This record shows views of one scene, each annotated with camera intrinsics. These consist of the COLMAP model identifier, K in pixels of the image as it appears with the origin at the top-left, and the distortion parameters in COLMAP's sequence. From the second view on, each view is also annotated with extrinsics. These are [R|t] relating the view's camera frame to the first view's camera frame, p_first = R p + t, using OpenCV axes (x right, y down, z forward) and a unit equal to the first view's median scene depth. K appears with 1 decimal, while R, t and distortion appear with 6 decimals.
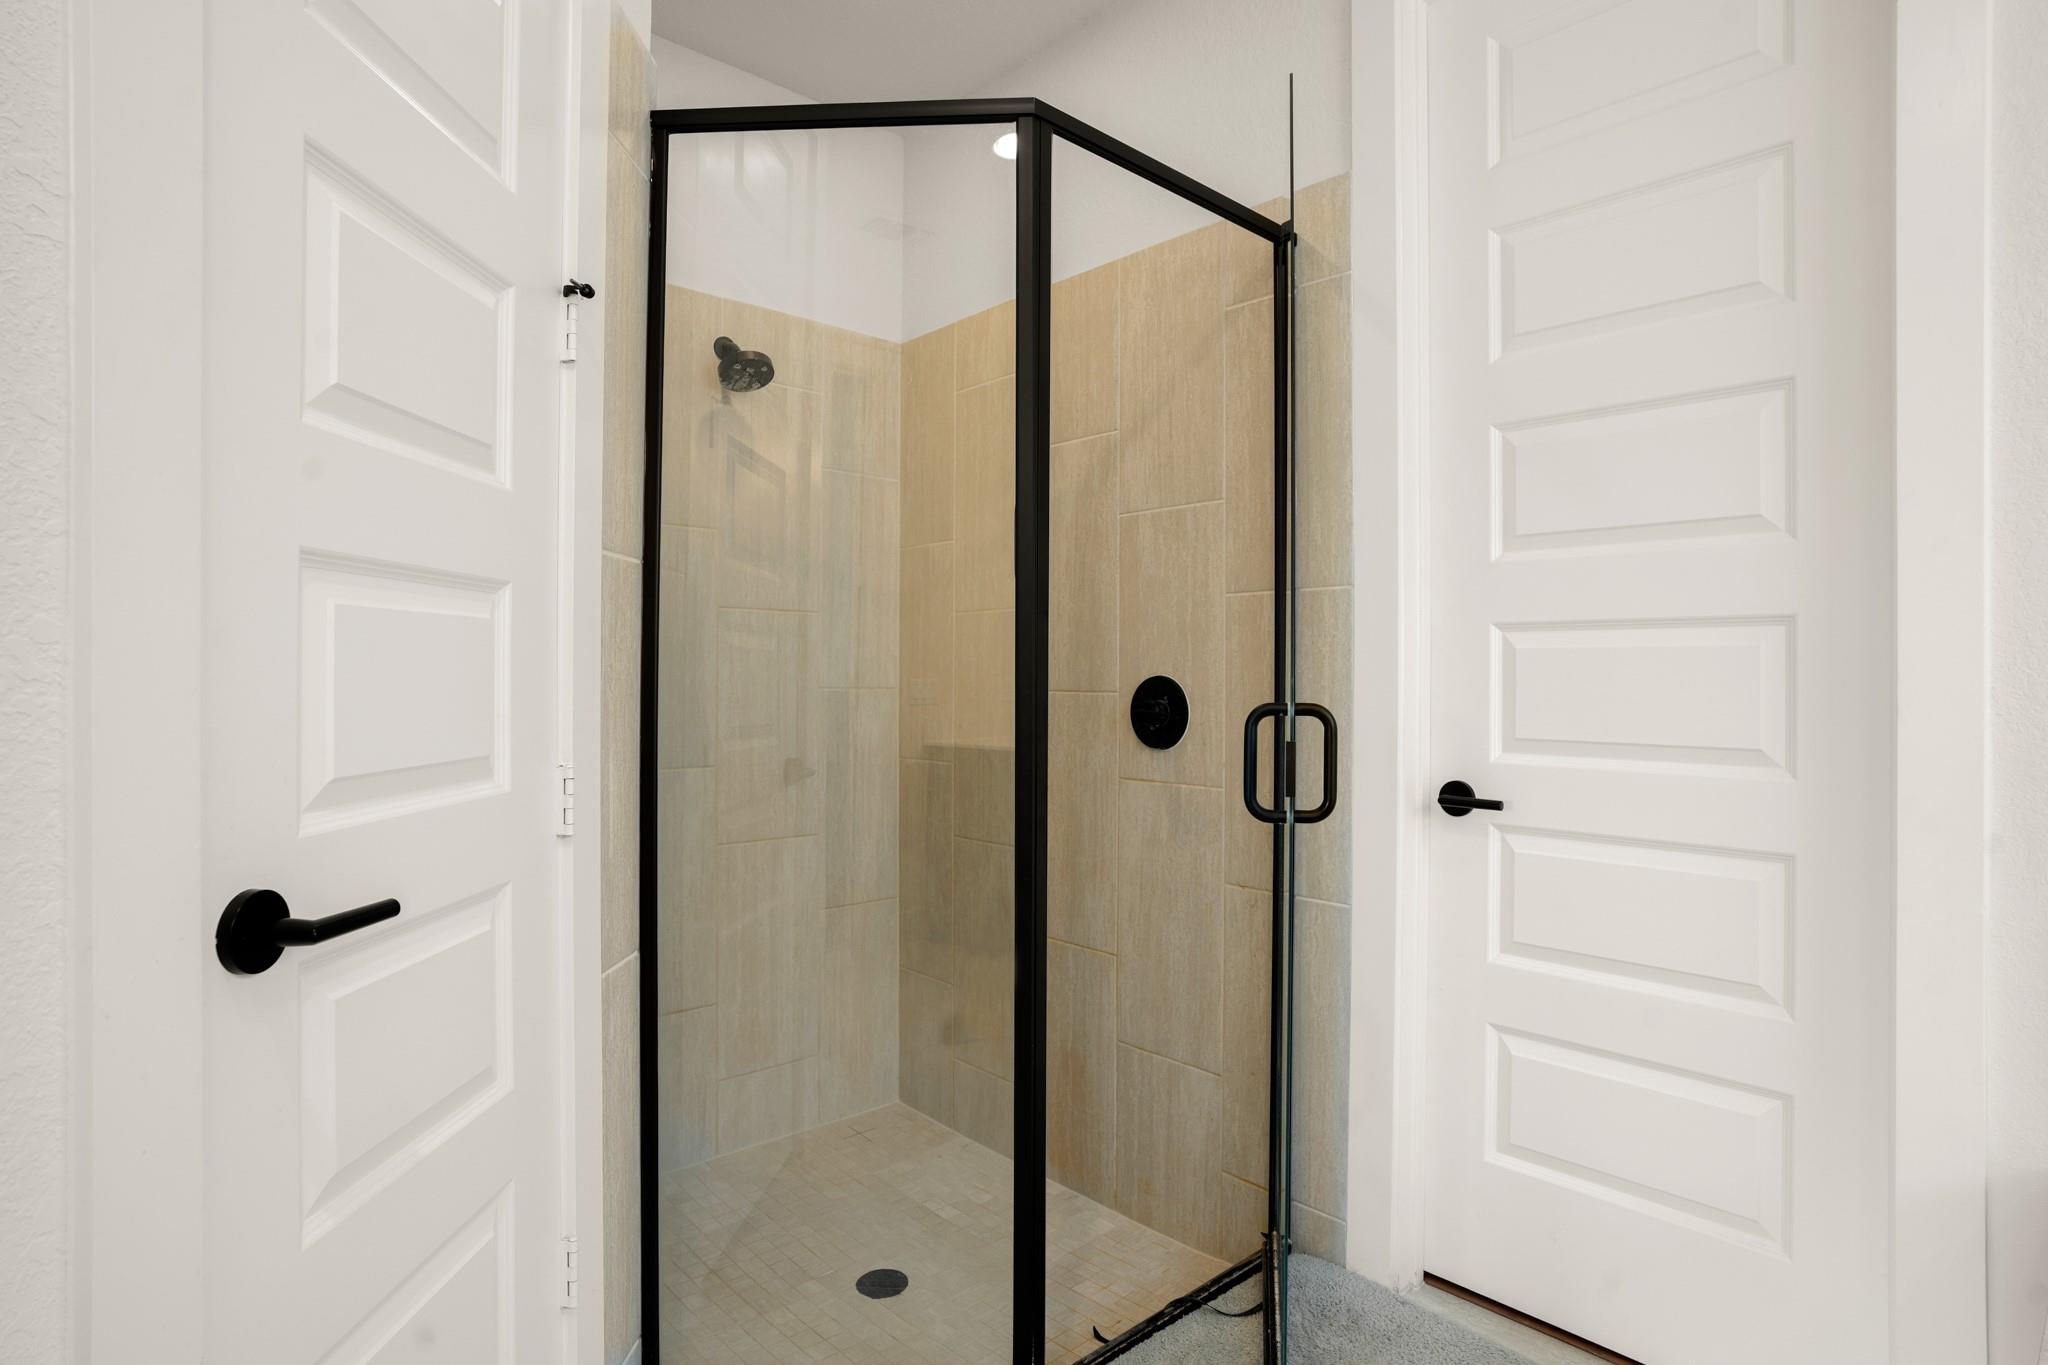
lens RADIAL K [[1089.3, 0, 1015.2], [0, 1089.3, 667.5], [0, 0, 1]] dist [-0.028206, 0.005400]
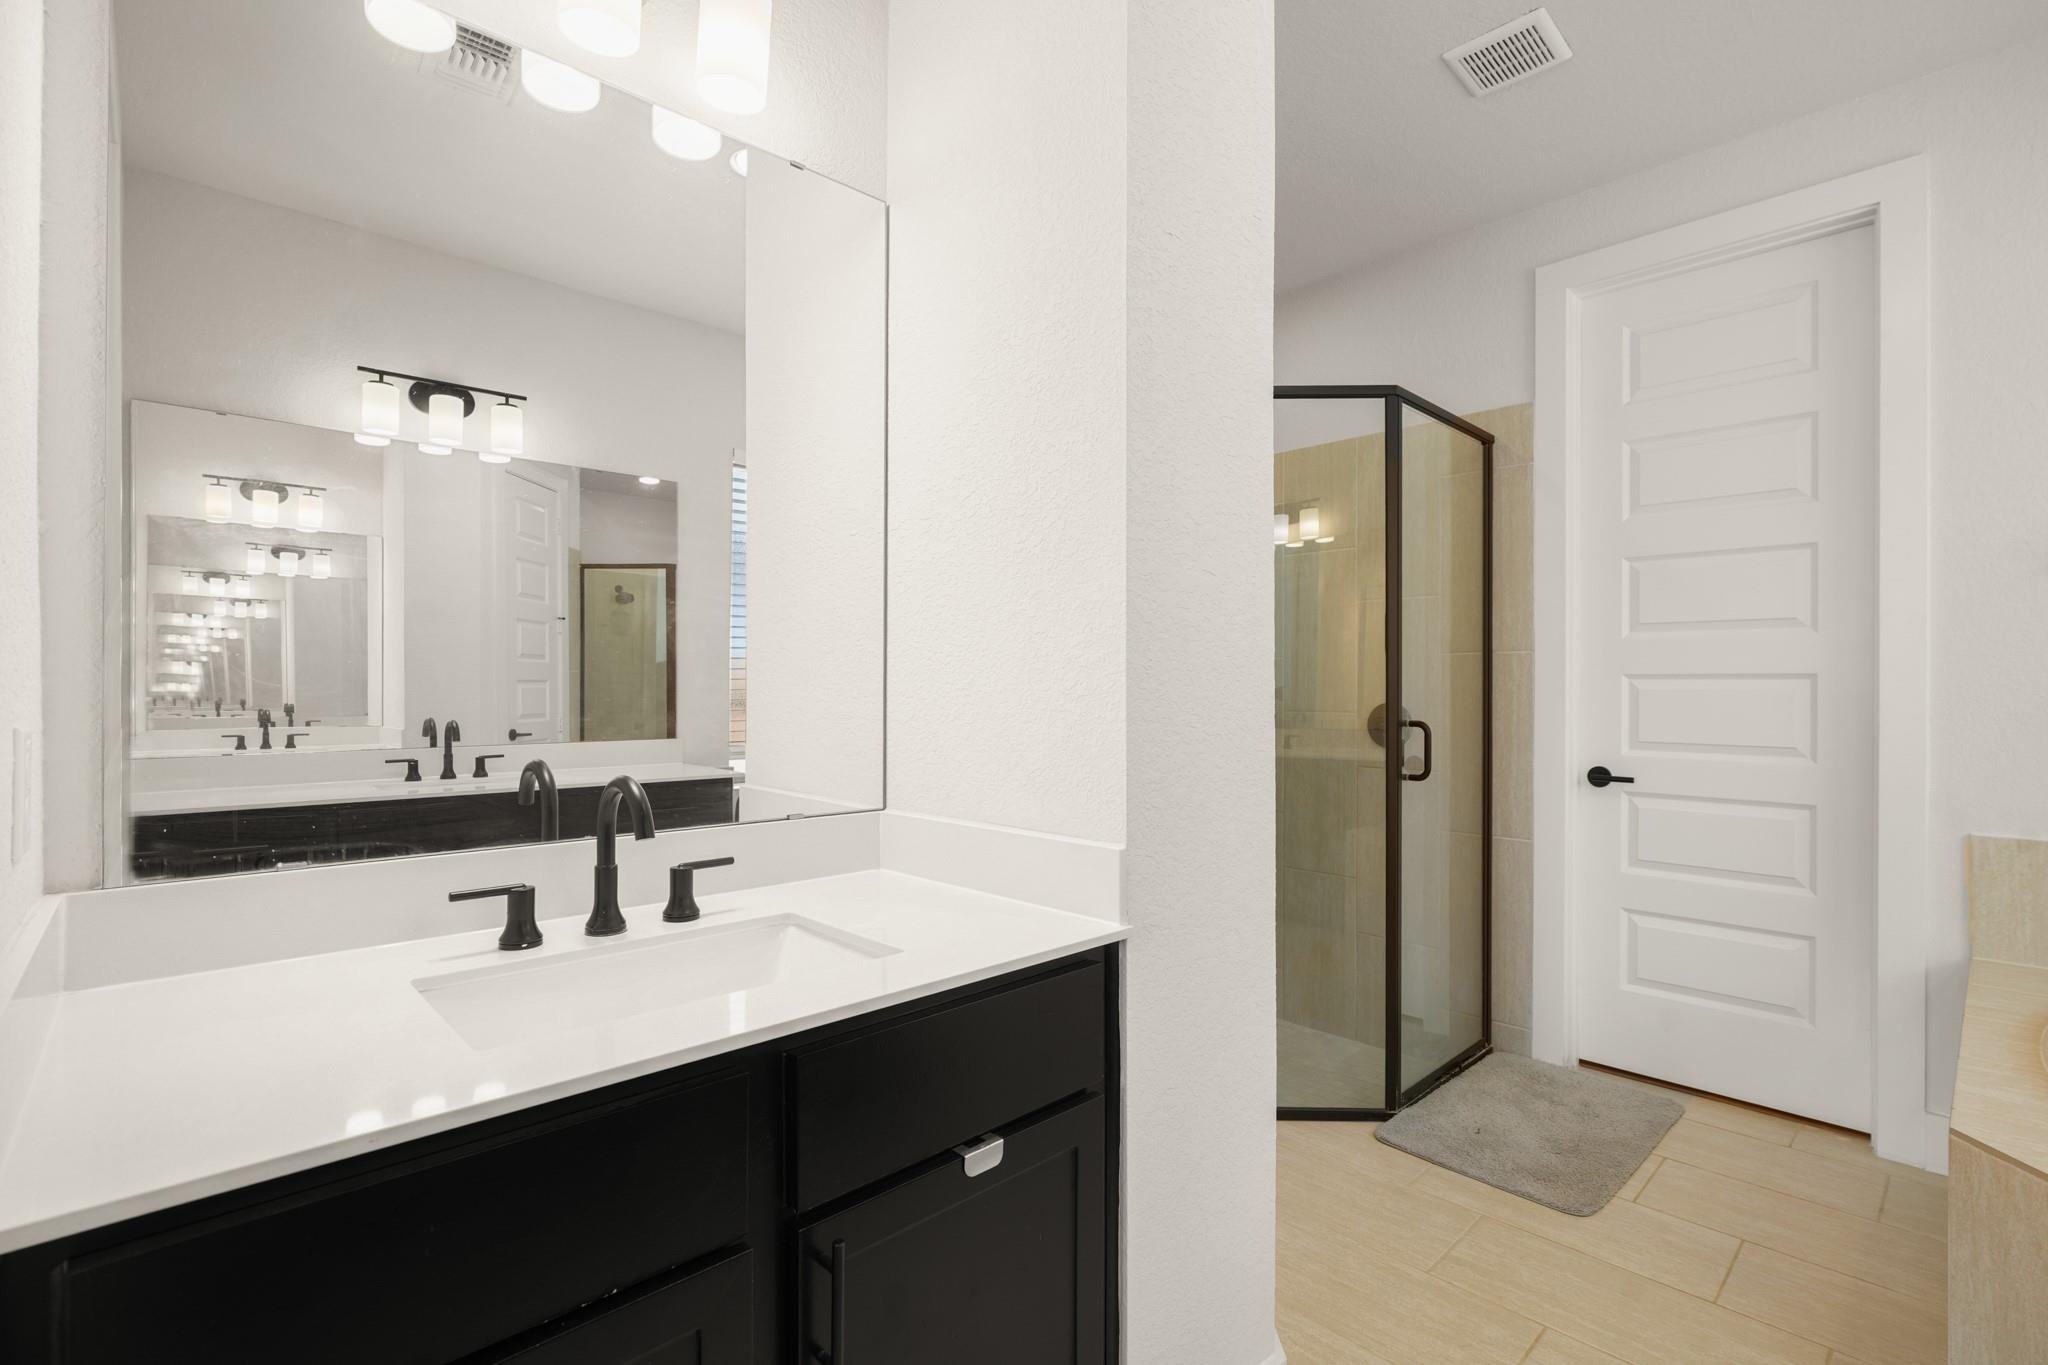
lens RADIAL K [[946.9, 0, 1030.6], [0, 946.9, 684.2], [0, 0, 1]] dist [-0.002108, 0.000178]
pose [[0.999684, -0.001039, 0.025124, -0.537682], [0.000921, 0.999988, 0.004708, -0.033145], [-0.025129, -0.004683, 0.999673, -0.474531]]
